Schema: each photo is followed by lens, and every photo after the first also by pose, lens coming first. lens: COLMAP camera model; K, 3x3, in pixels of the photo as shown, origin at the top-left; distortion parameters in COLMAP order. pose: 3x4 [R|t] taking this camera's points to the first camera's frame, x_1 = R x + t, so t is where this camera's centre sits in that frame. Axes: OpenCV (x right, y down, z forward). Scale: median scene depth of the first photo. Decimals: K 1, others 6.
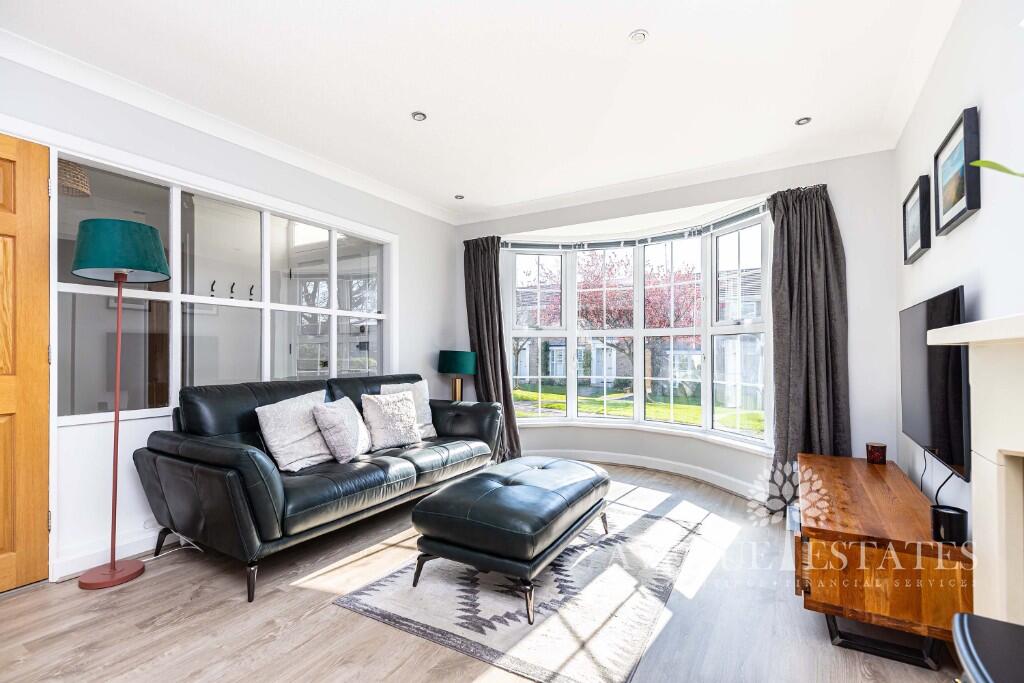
lens RADIAL K [[470.9, 0, 515.0], [0, 470.9, 346.3], [0, 0, 1]] dist [0.000677, 0.000182]
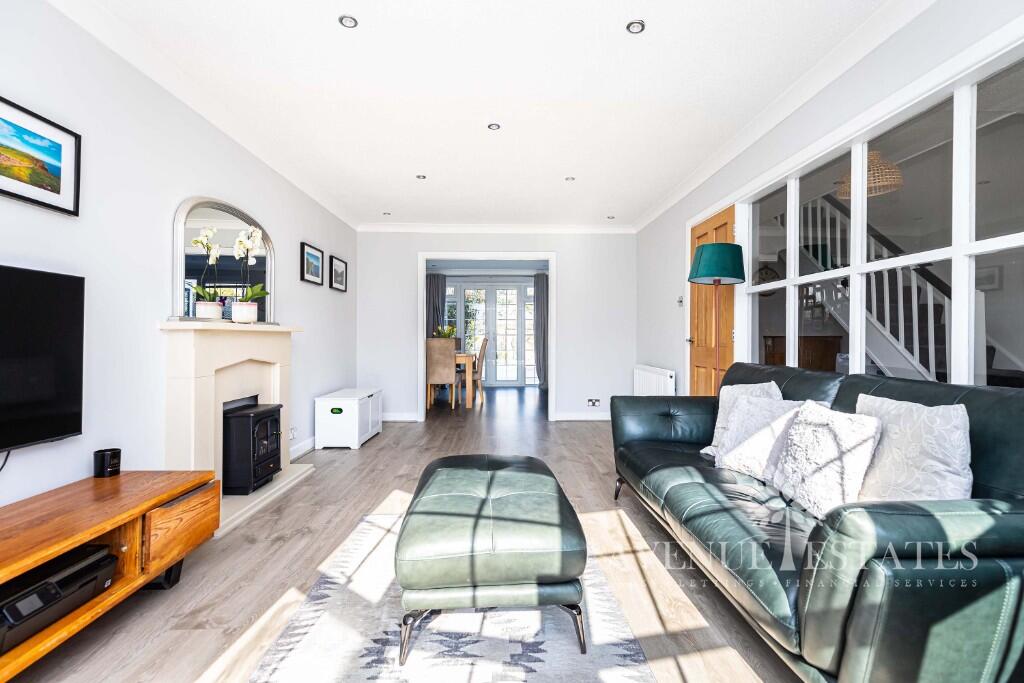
lens RADIAL K [[470.9, 0, 518.0], [0, 470.9, 338.7], [0, 0, 1]] dist [0.000677, 0.000182]
pose [[-0.842062, 0.002407, -0.539375, 0.449553], [0.014412, 0.999733, -0.018038, 0.042249], [0.539188, -0.022962, -0.841872, 1.854079]]
